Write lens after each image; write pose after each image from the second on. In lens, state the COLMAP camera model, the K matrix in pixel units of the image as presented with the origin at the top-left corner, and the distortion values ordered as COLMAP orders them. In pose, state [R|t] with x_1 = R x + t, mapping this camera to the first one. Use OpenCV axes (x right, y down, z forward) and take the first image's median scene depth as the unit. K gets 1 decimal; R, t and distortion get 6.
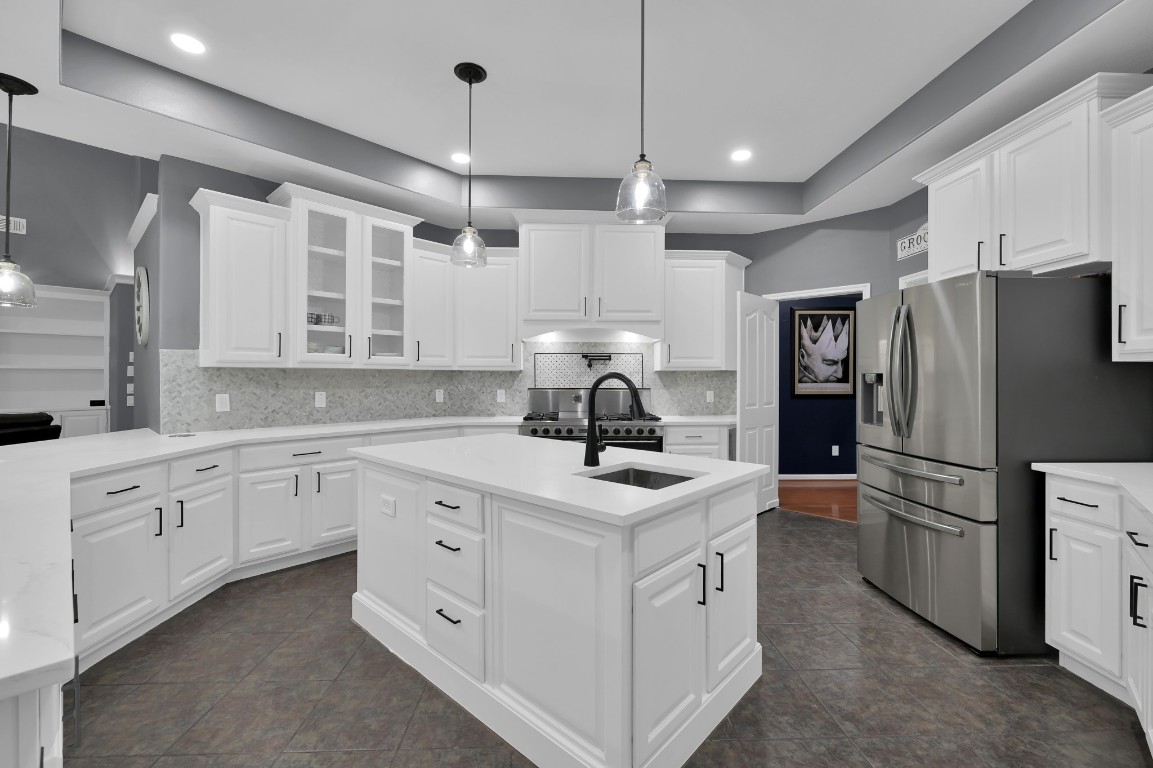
lens RADIAL K [[492.6, 0, 580.4], [0, 492.6, 378.3], [0, 0, 1]] dist [0.000300, 0.000009]
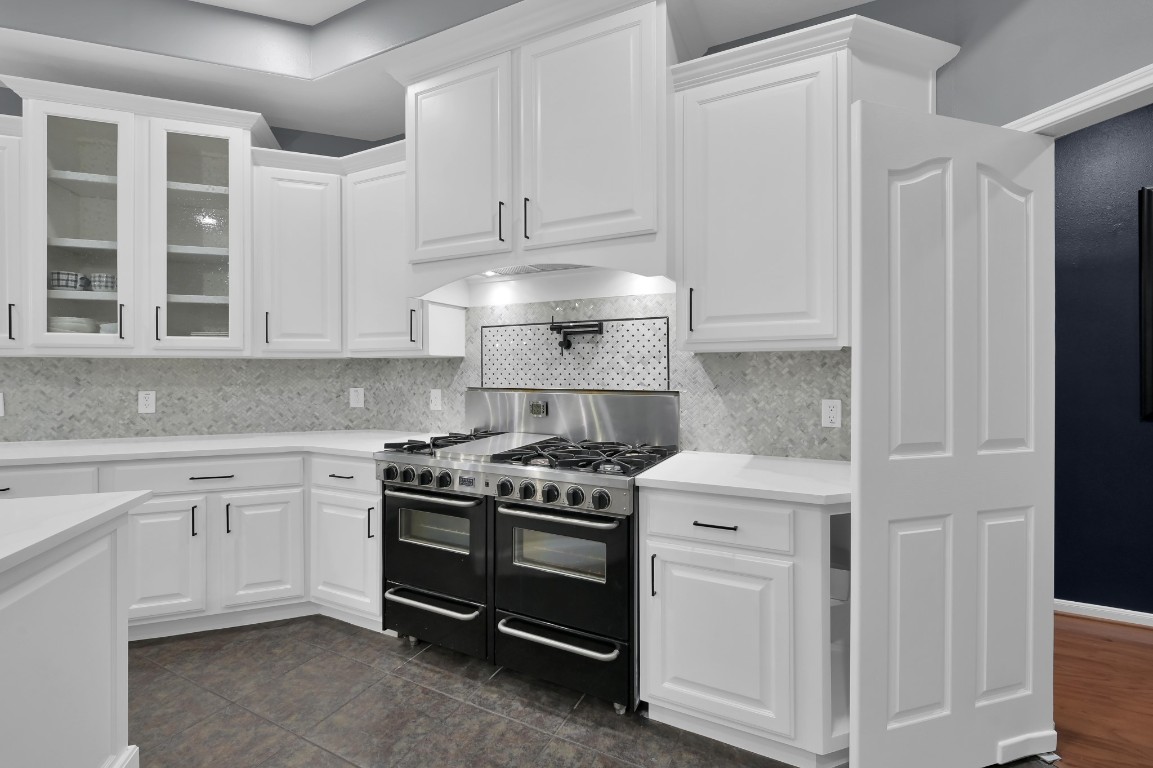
lens RADIAL K [[494.4, 0, 581.3], [0, 494.4, 372.4], [0, 0, 1]] dist [-0.001759, 0.000003]
pose [[0.877066, -0.002874, -0.480361, 0.316301], [0.002804, 0.999996, -0.000864, 0.003470], [0.480362, -0.000590, 0.877070, 0.618299]]
